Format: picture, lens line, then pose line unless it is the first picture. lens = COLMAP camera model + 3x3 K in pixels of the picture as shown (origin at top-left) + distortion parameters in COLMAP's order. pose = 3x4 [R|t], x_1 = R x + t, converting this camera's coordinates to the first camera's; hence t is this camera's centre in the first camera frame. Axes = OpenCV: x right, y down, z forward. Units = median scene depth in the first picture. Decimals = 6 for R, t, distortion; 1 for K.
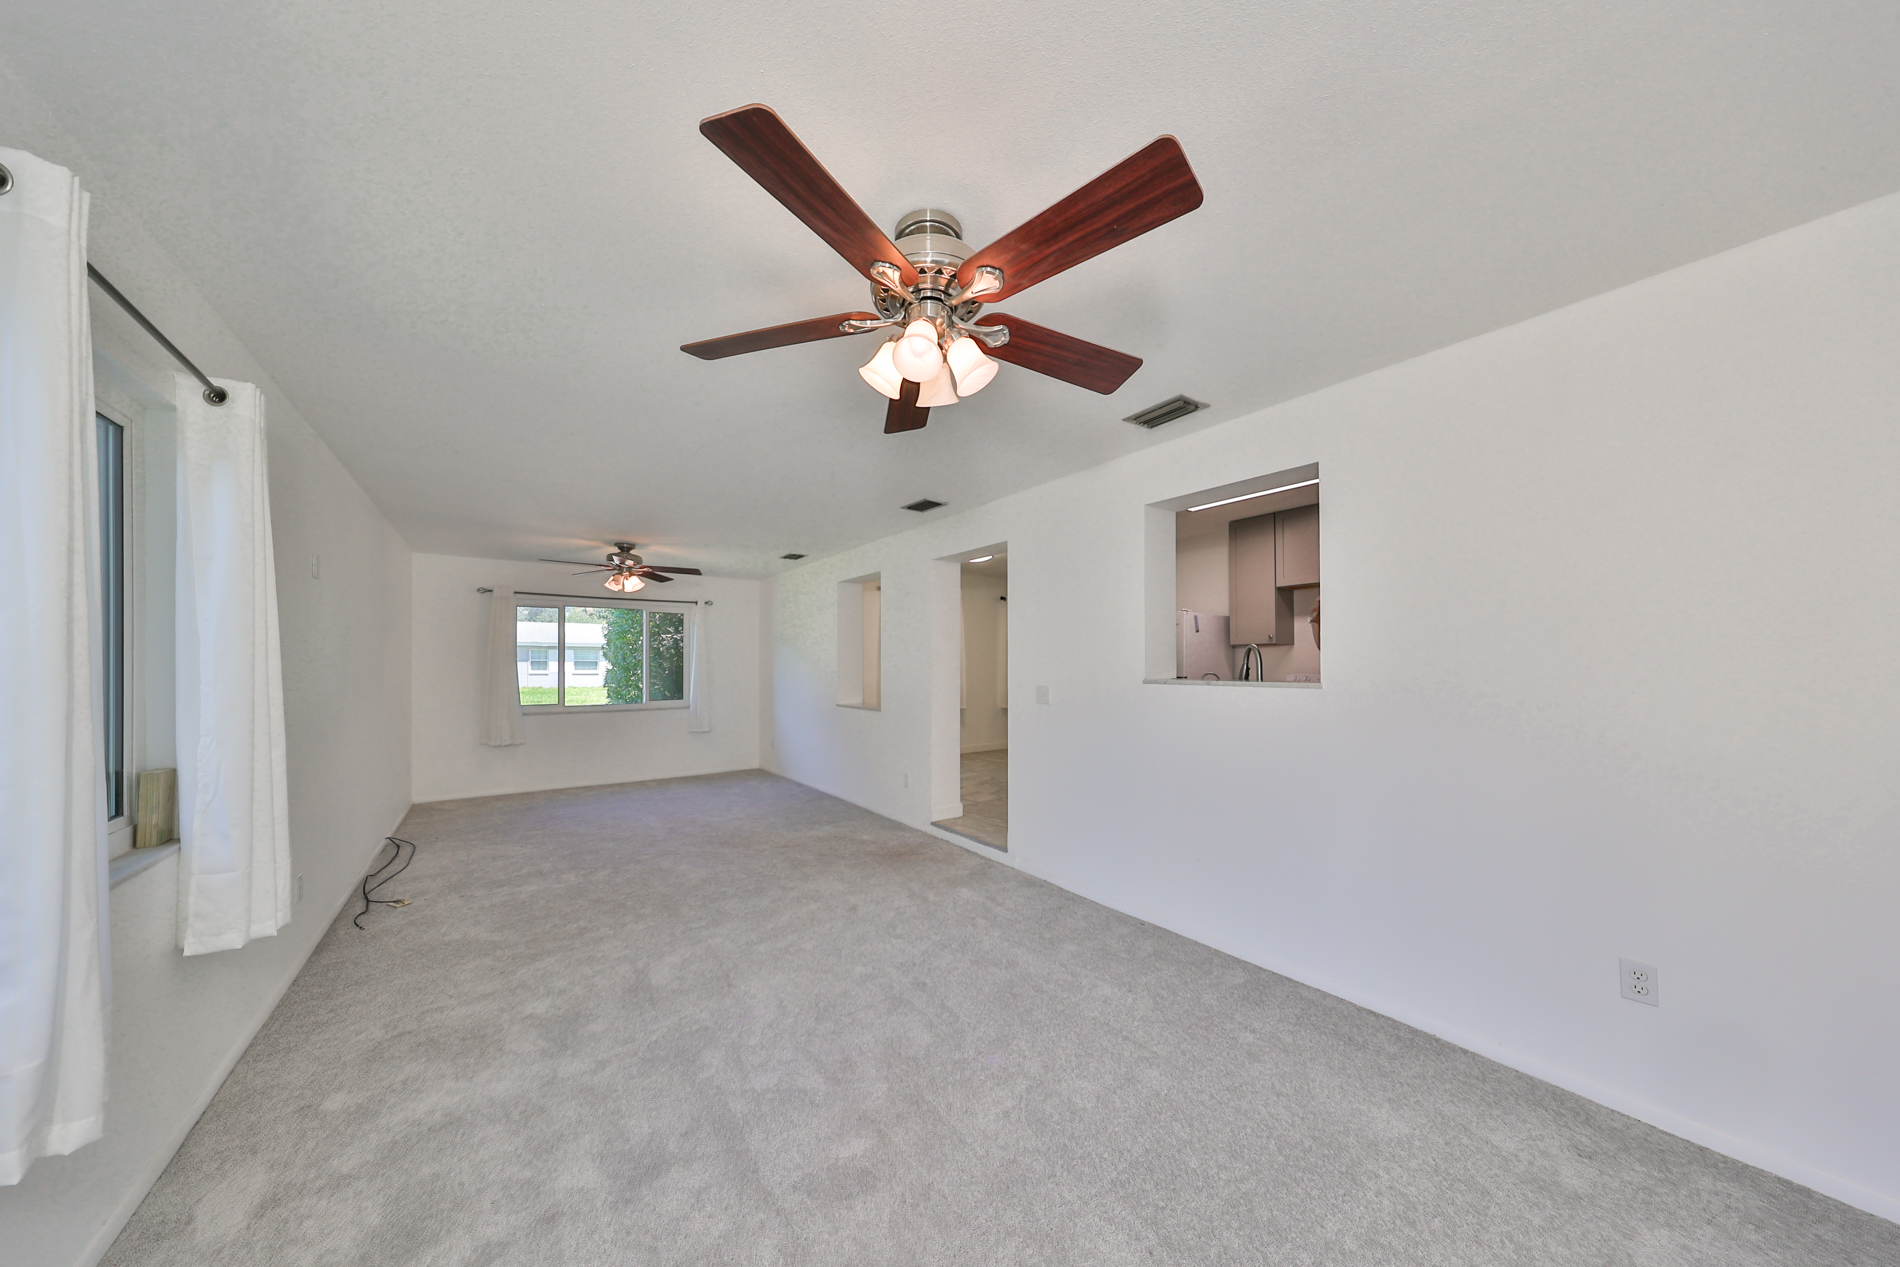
lens RADIAL K [[549.3, 0, 951.7], [0, 549.3, 670.9], [0, 0, 1]] dist [-0.000022, 0.000043]
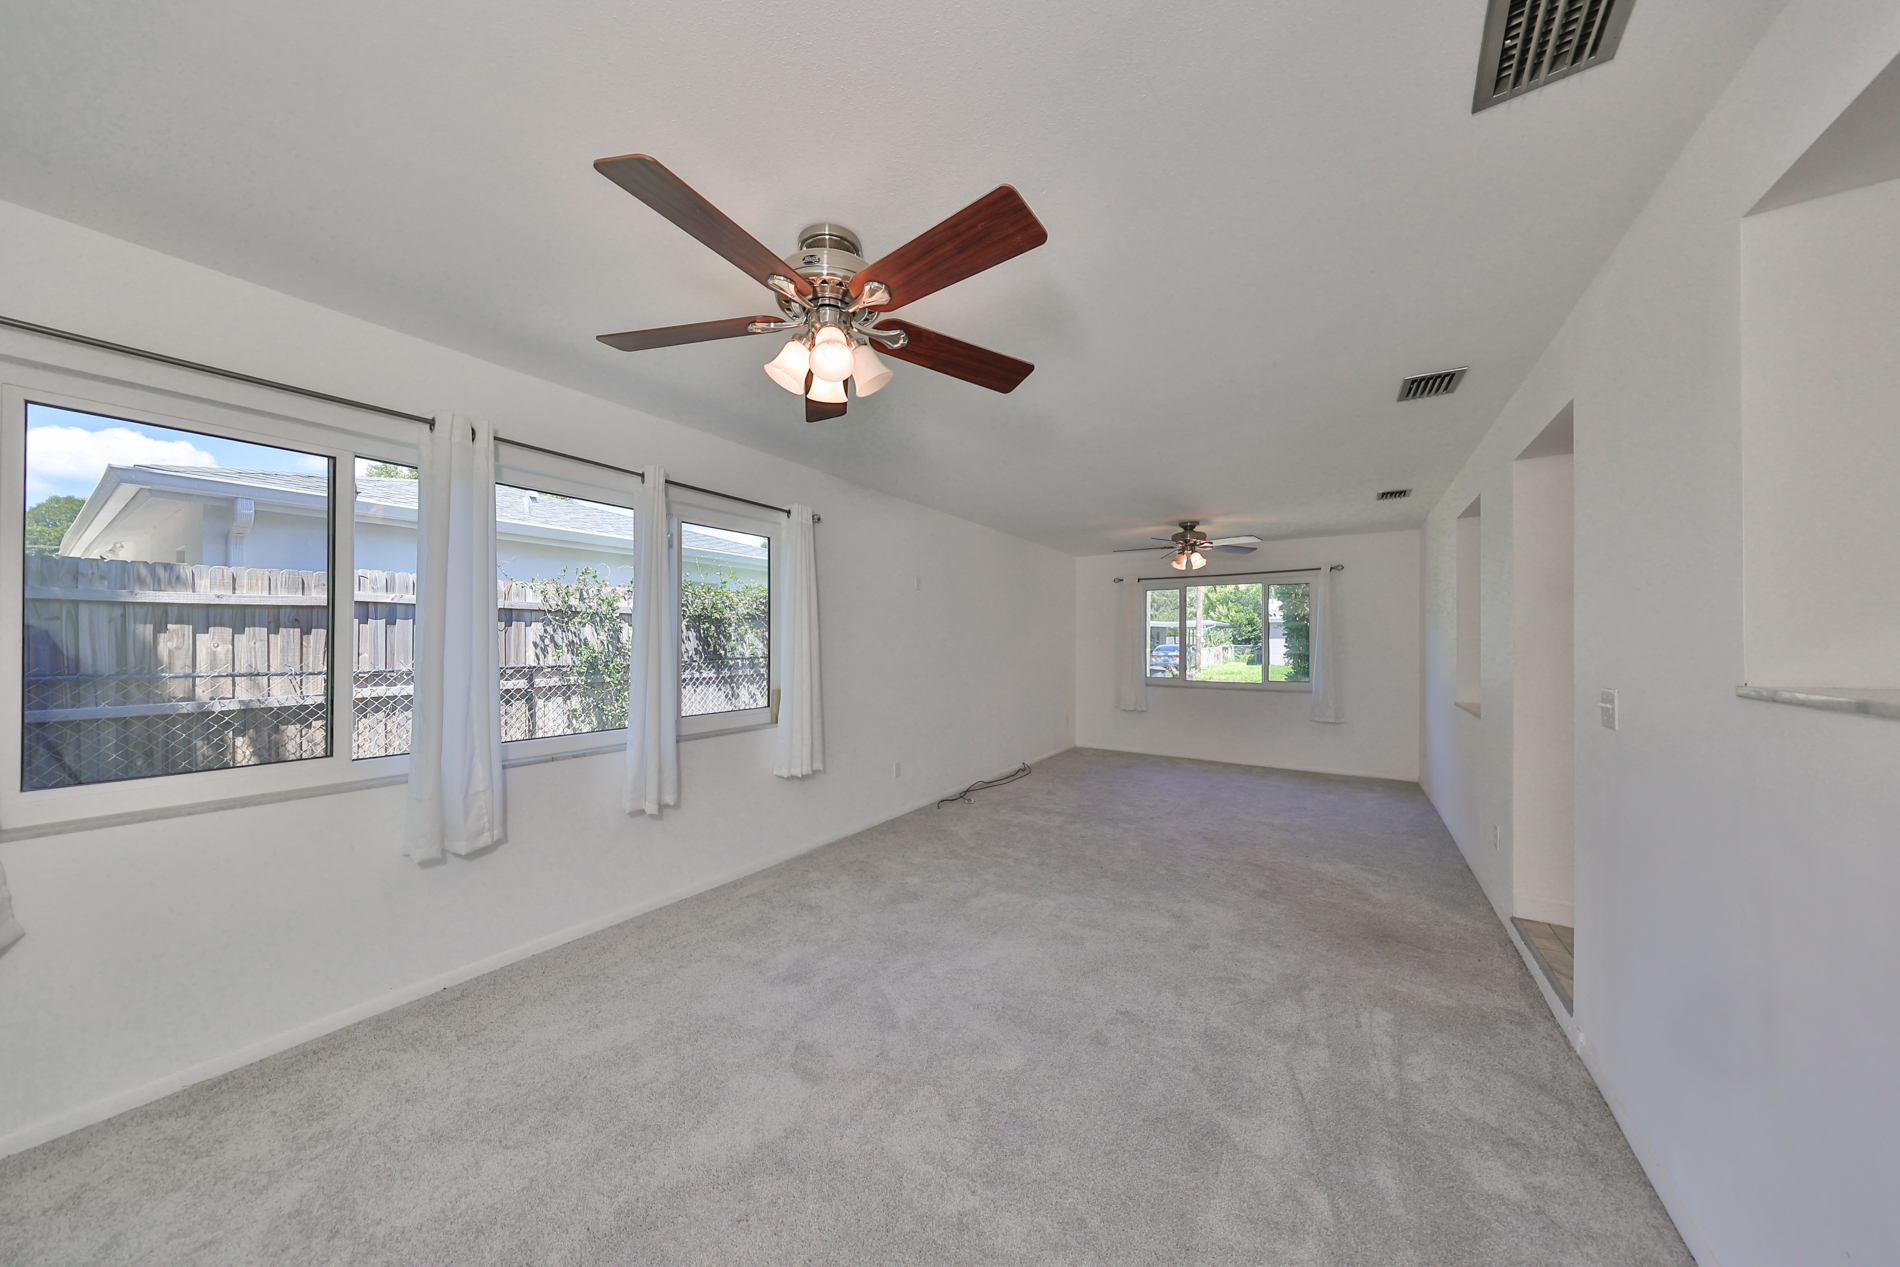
lens RADIAL K [[596.1, 0, 941.8], [0, 596.1, 649.2], [0, 0, 1]] dist [0.000588, 0.000097]
pose [[0.392529, 0.015736, -0.919605, 0.450621], [-0.015366, 0.999826, 0.010550, -0.005953], [0.919611, 0.009989, 0.392702, 0.296614]]
